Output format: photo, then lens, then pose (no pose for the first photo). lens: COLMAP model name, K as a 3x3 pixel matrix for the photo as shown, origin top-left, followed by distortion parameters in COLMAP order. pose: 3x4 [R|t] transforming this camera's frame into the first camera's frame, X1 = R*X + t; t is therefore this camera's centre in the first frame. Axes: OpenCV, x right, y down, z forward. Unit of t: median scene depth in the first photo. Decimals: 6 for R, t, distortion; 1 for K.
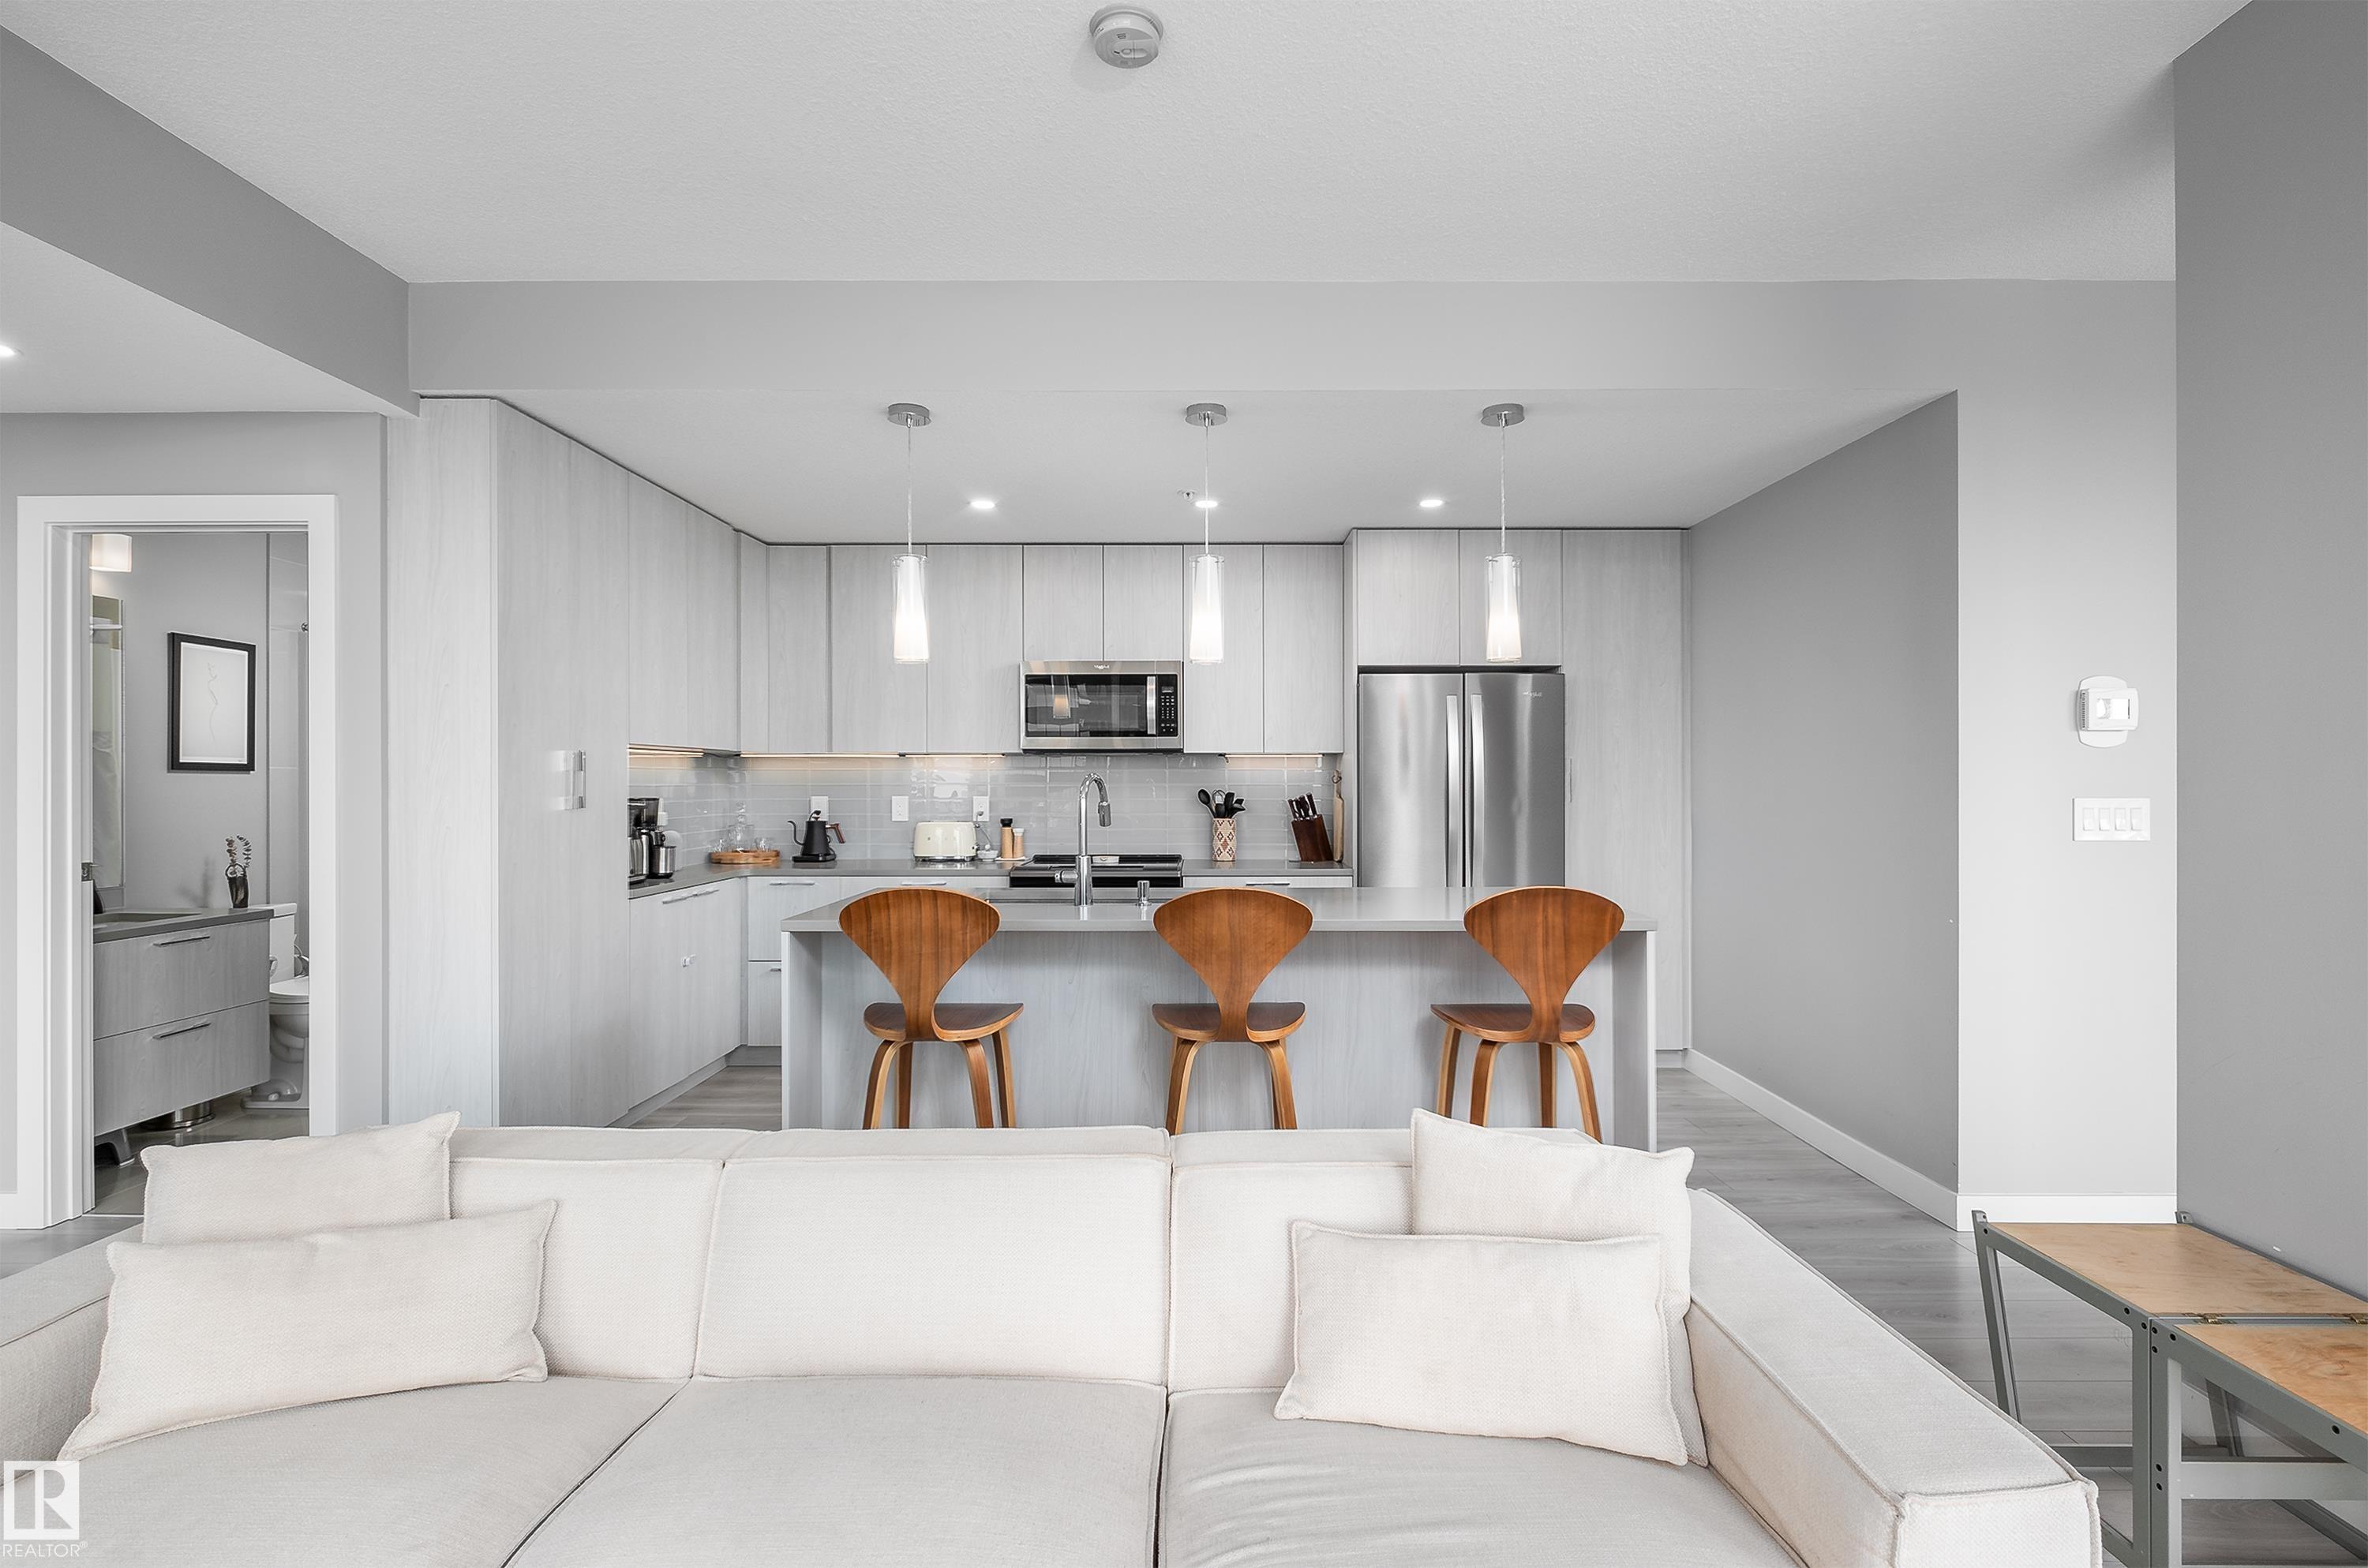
lens RADIAL K [[1107.3, 0, 1198.4], [0, 1107.3, 779.1], [0, 0, 1]] dist [-0.001345, -0.000960]
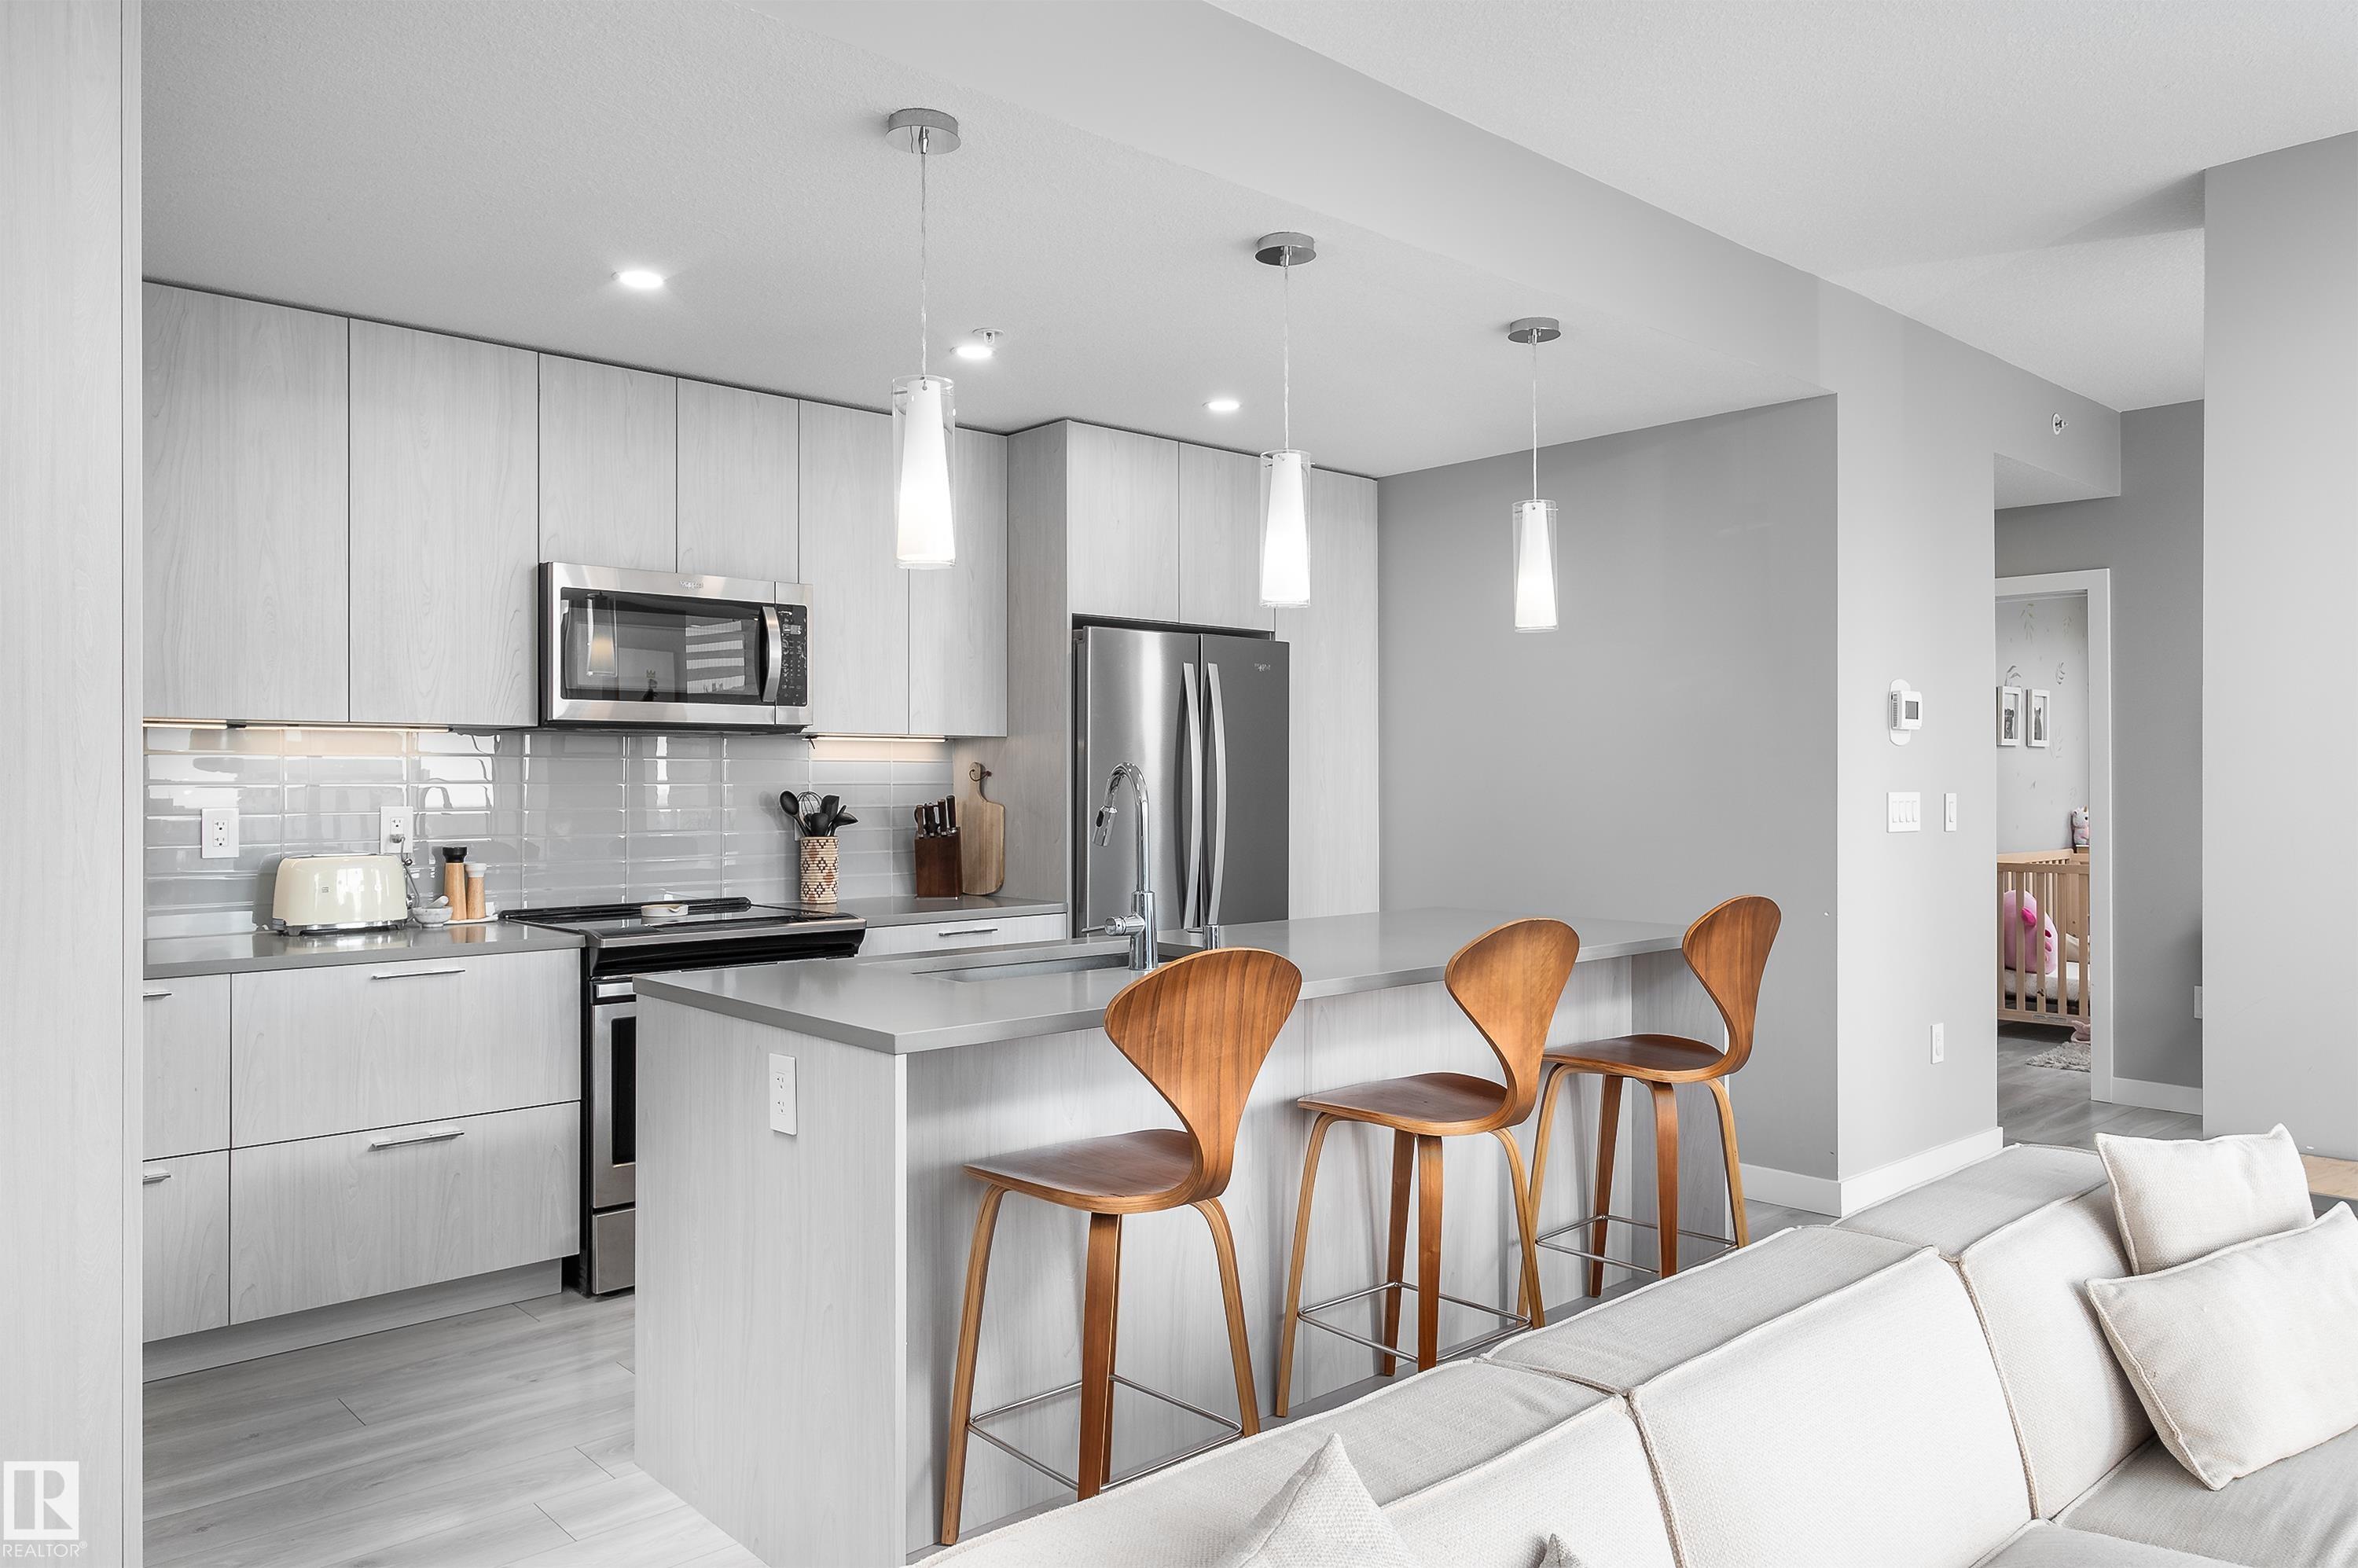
lens RADIAL K [[1578.1, 0, 1179.0], [0, 1578.1, 784.0], [0, 0, 1]] dist [0.007497, 0.000358]
pose [[0.738386, -0.001039, 0.674377, -0.463938], [-0.000701, 0.999997, 0.002308, 0.003062], [-0.674378, -0.002177, 0.738383, 0.204623]]
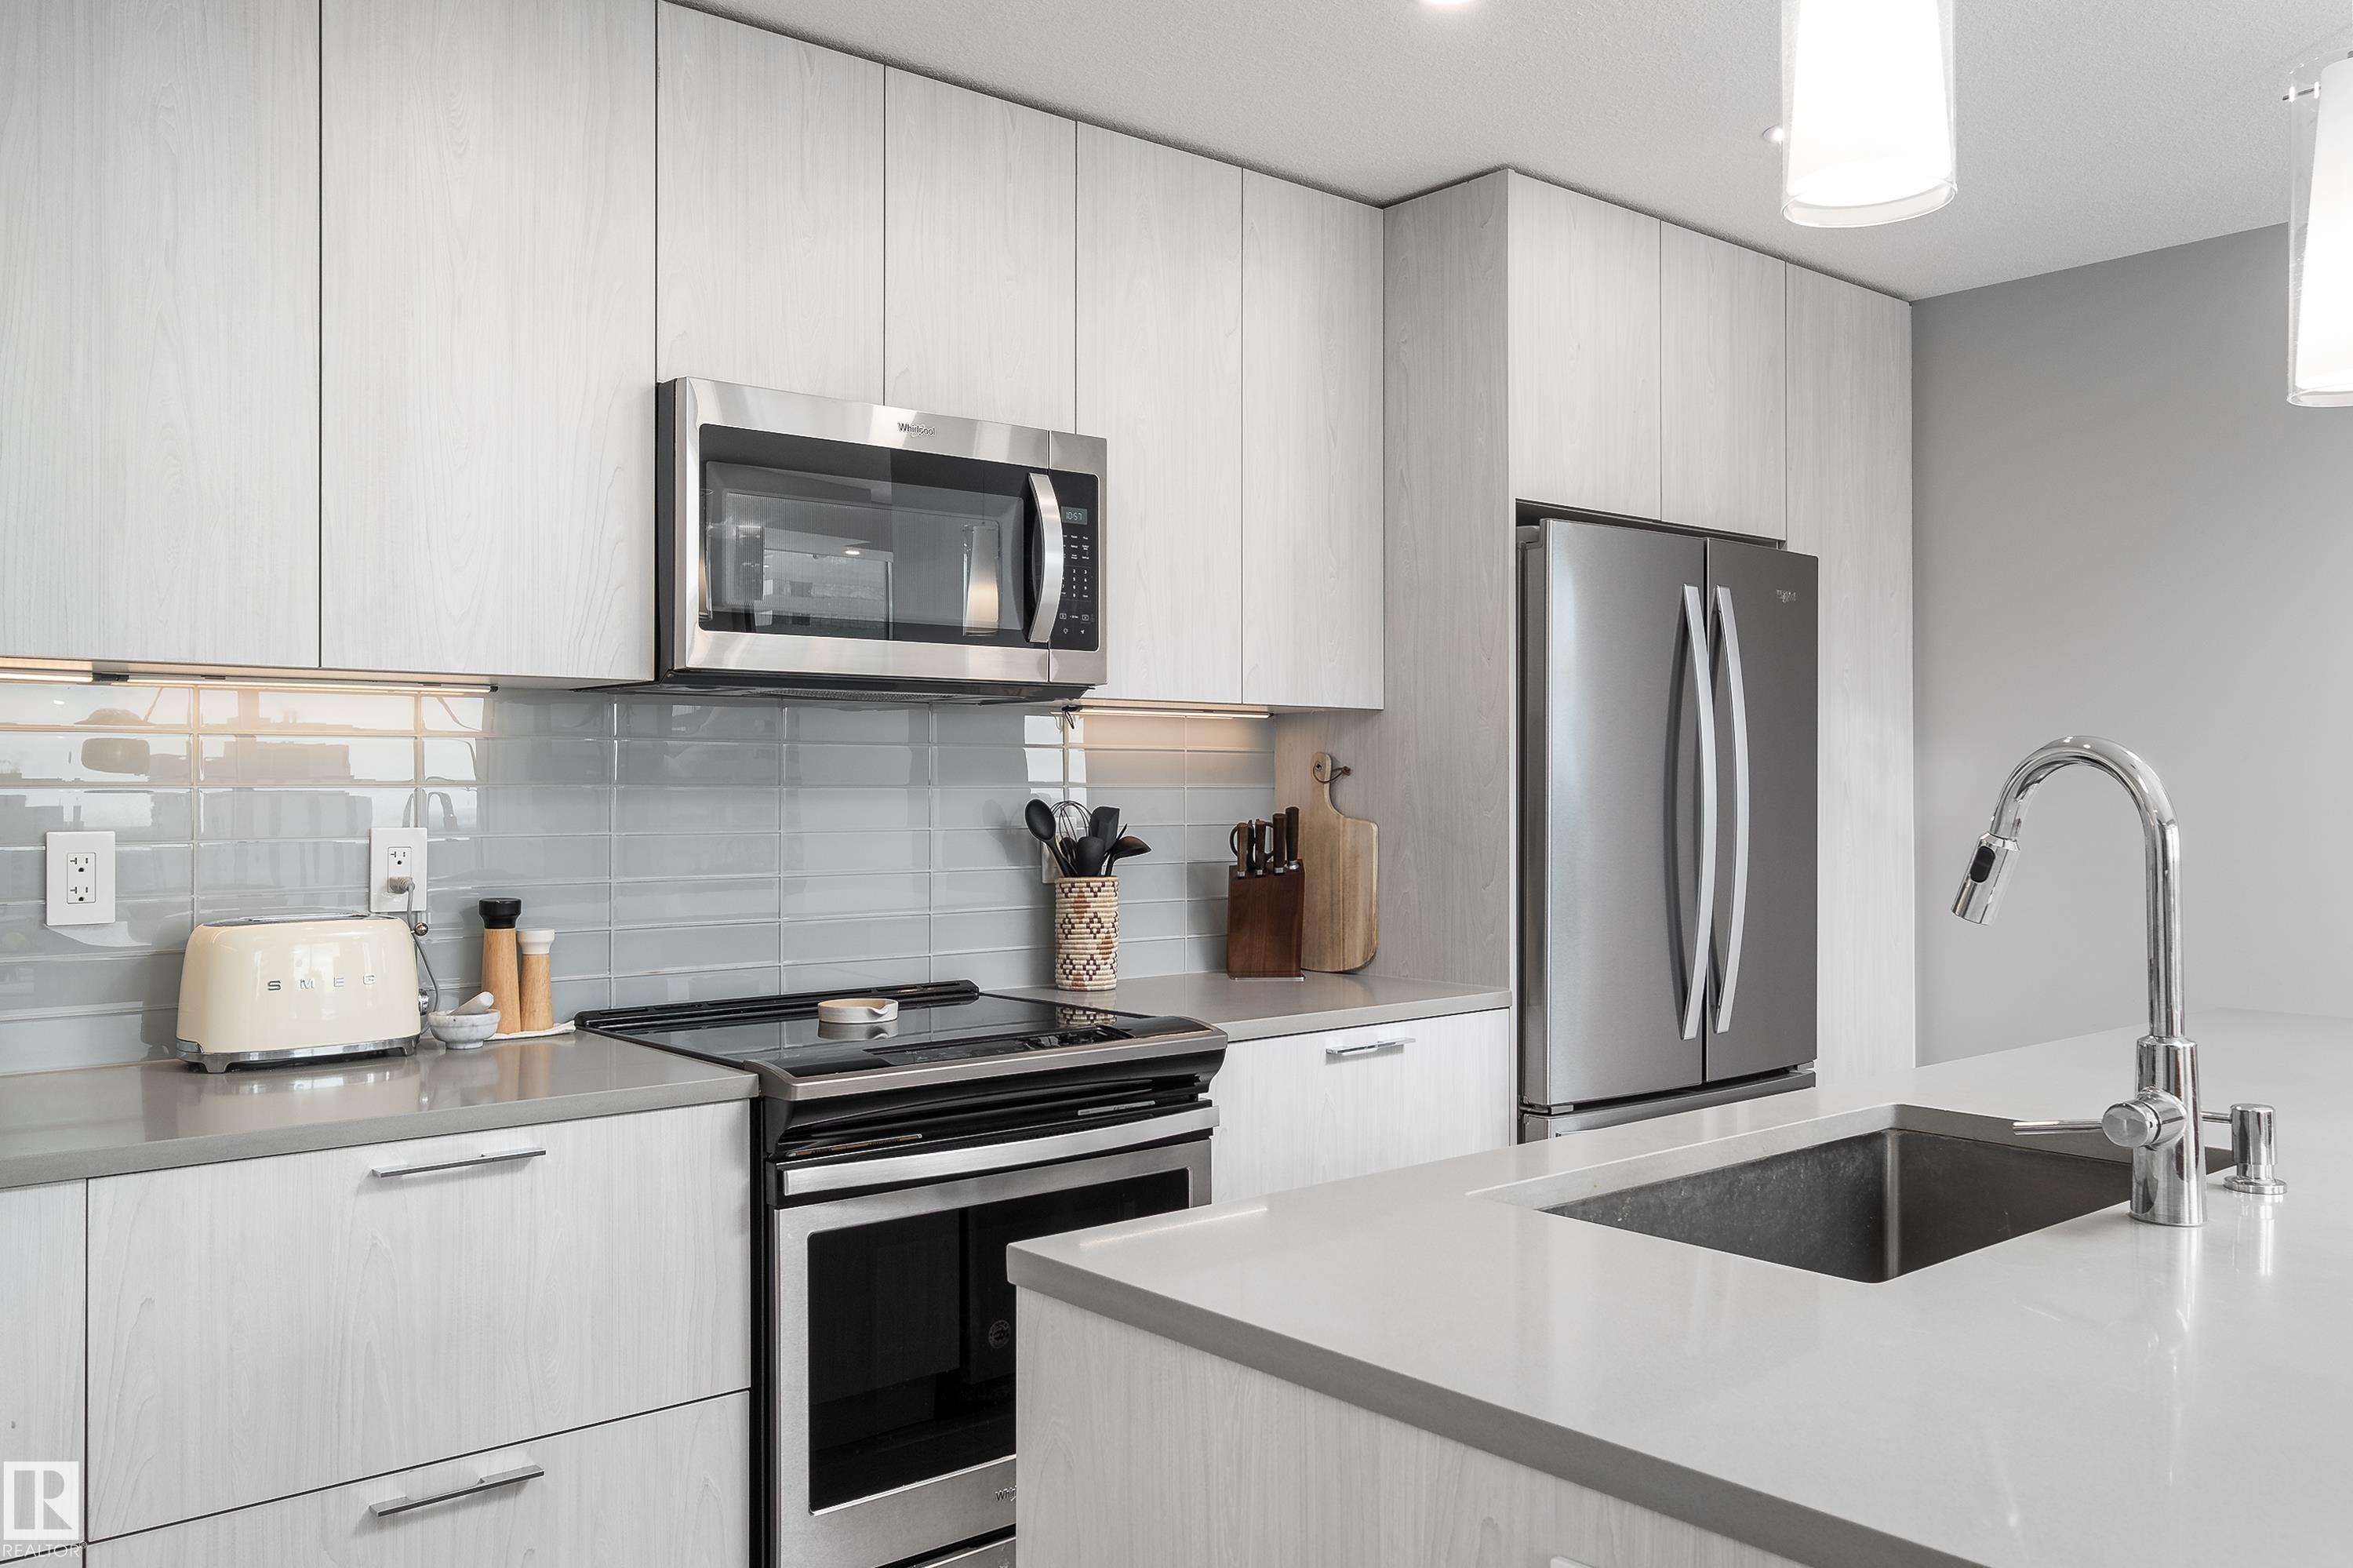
lens RADIAL K [[1859.3, 0, 1176.5], [0, 1859.3, 784.0], [0, 0, 1]] dist [0.007535, 0.005581]
pose [[0.760518, 0.001749, 0.649315, -0.387752], [-0.001737, 0.999998, -0.000659, 0.004466], [-0.649315, -0.000626, 0.760520, 0.532542]]
